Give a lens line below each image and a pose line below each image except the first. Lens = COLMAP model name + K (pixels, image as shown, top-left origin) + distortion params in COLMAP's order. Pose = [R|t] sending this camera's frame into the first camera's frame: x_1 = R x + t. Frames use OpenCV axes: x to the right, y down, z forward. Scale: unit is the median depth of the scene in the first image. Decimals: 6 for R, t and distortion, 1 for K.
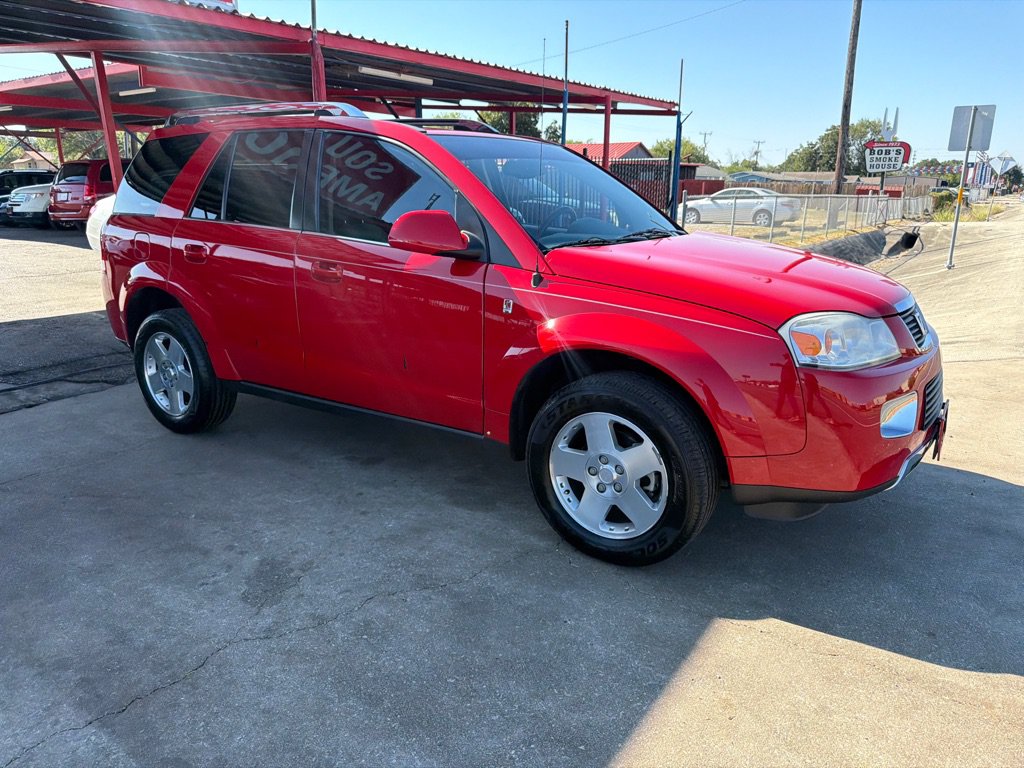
lens RADIAL K [[732.4, 0, 513.4], [0, 732.4, 380.2], [0, 0, 1]] dist [0.003436, -0.008764]
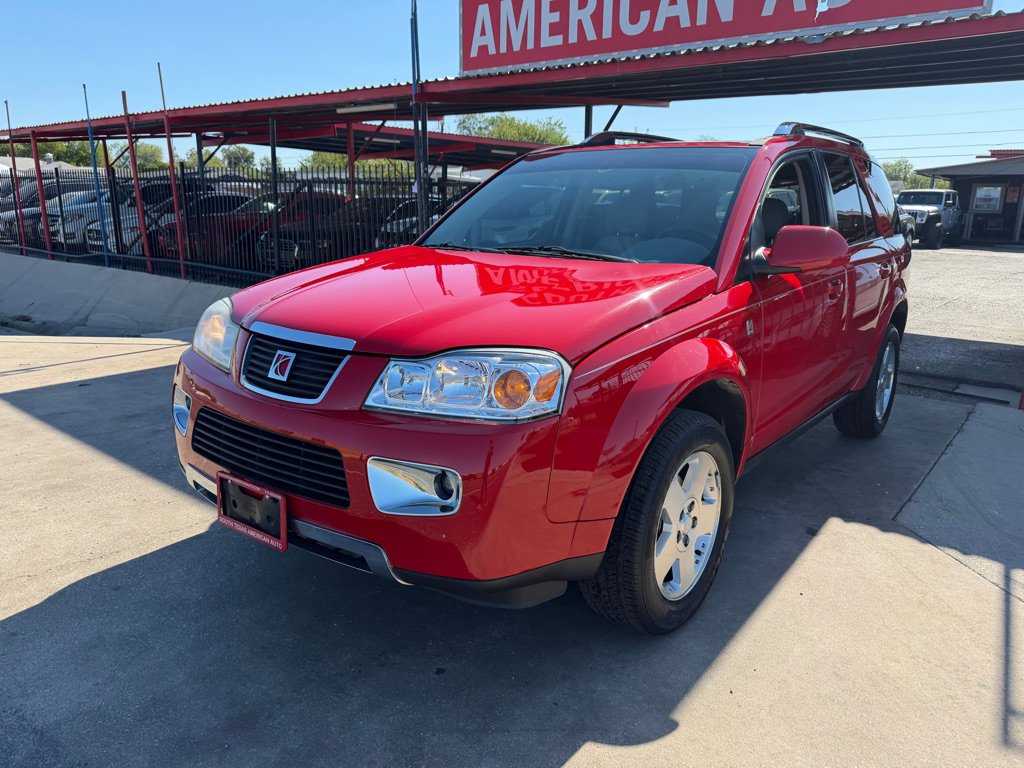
lens RADIAL K [[731.0, 0, 514.0], [0, 731.0, 383.7], [0, 0, 1]] dist [0.005736, -0.010429]
pose [[-0.066988, 0.229050, -0.971107, 1.104781], [-0.277246, 0.930690, 0.238642, -0.265022], [0.958461, 0.285222, 0.001158, 1.070888]]
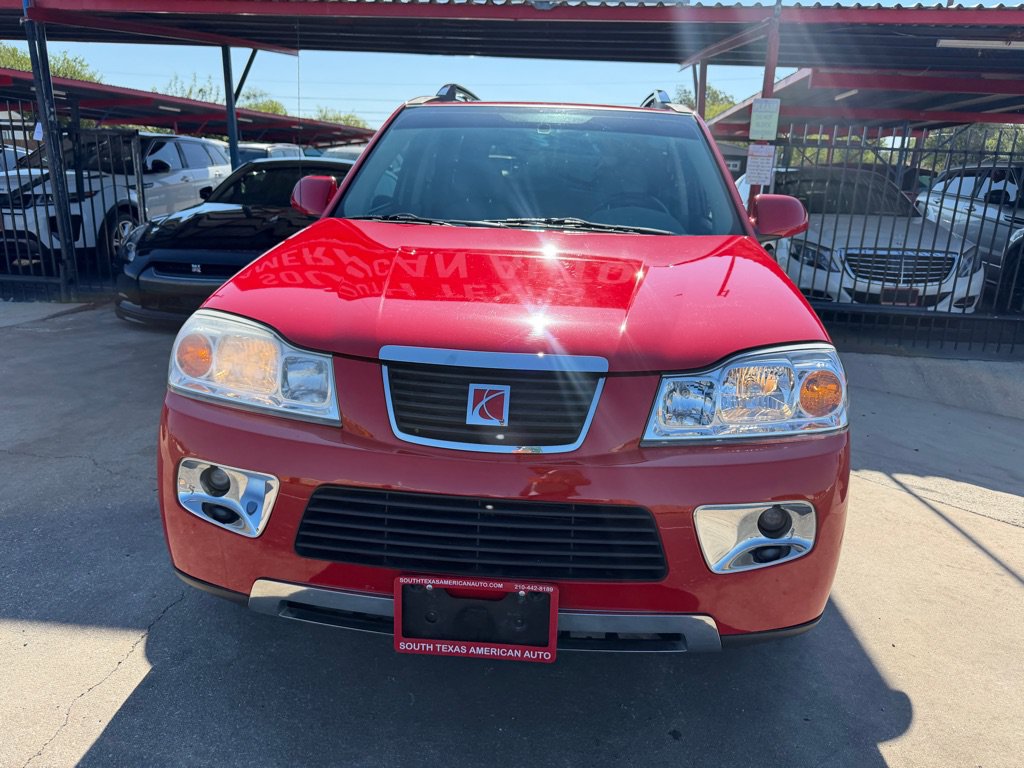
lens RADIAL K [[732.4, 0, 513.4], [0, 732.4, 380.2], [0, 0, 1]] dist [0.003436, -0.008764]
pose [[0.486008, 0.246252, -0.838544, 0.866629], [-0.258293, 0.957094, 0.131363, -0.145724], [0.834914, 0.152747, 0.528761, 0.640617]]
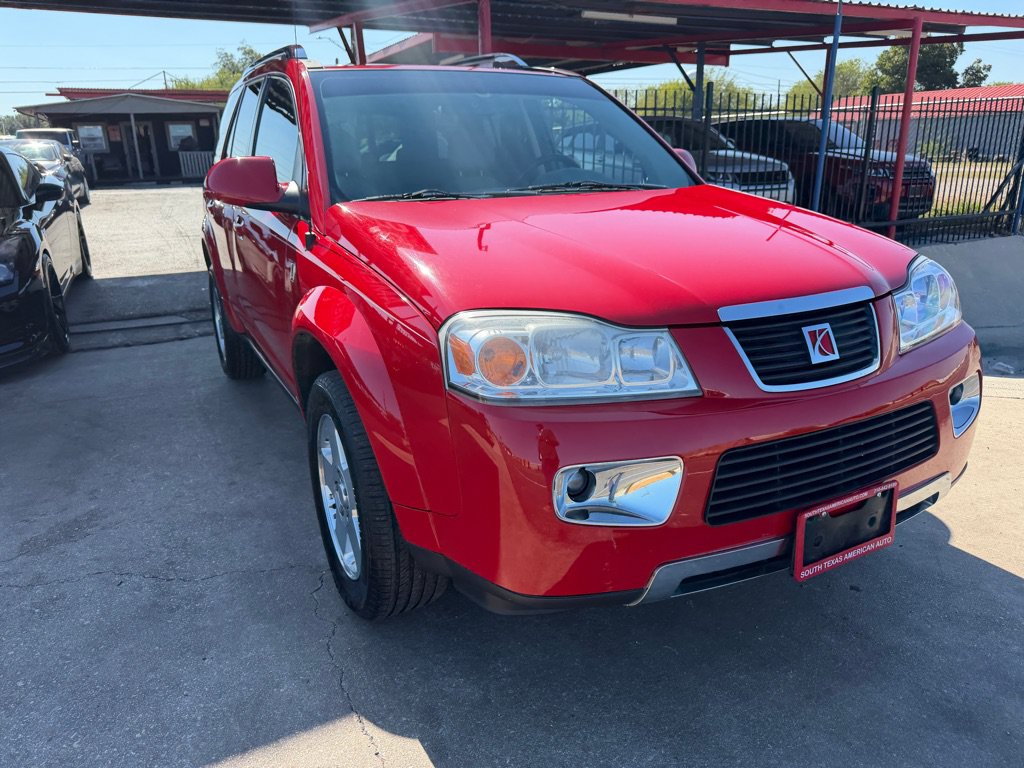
lens RADIAL K [[734.4, 0, 513.2], [0, 734.4, 386.9], [0, 0, 1]] dist [-0.004712, 0.000262]
pose [[0.878576, 0.127699, -0.460214, 0.534020], [-0.101118, 0.991483, 0.082072, -0.057947], [0.466775, -0.025571, 0.884006, 0.323017]]
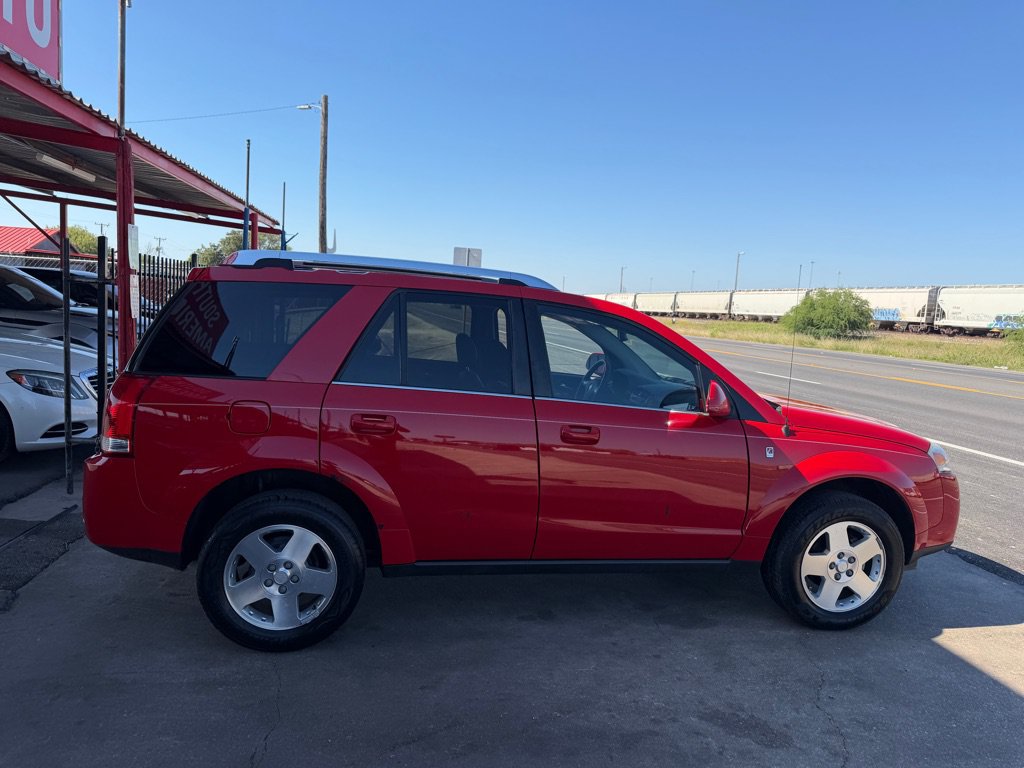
lens RADIAL K [[735.0, 0, 512.4], [0, 735.0, 386.3], [0, 0, 1]] dist [-0.000163, -0.004306]
pose [[0.713026, -0.040135, 0.699988, -1.081944], [0.124464, 0.989750, -0.070033, -0.160116], [-0.690002, 0.137058, 0.710712, 0.320835]]
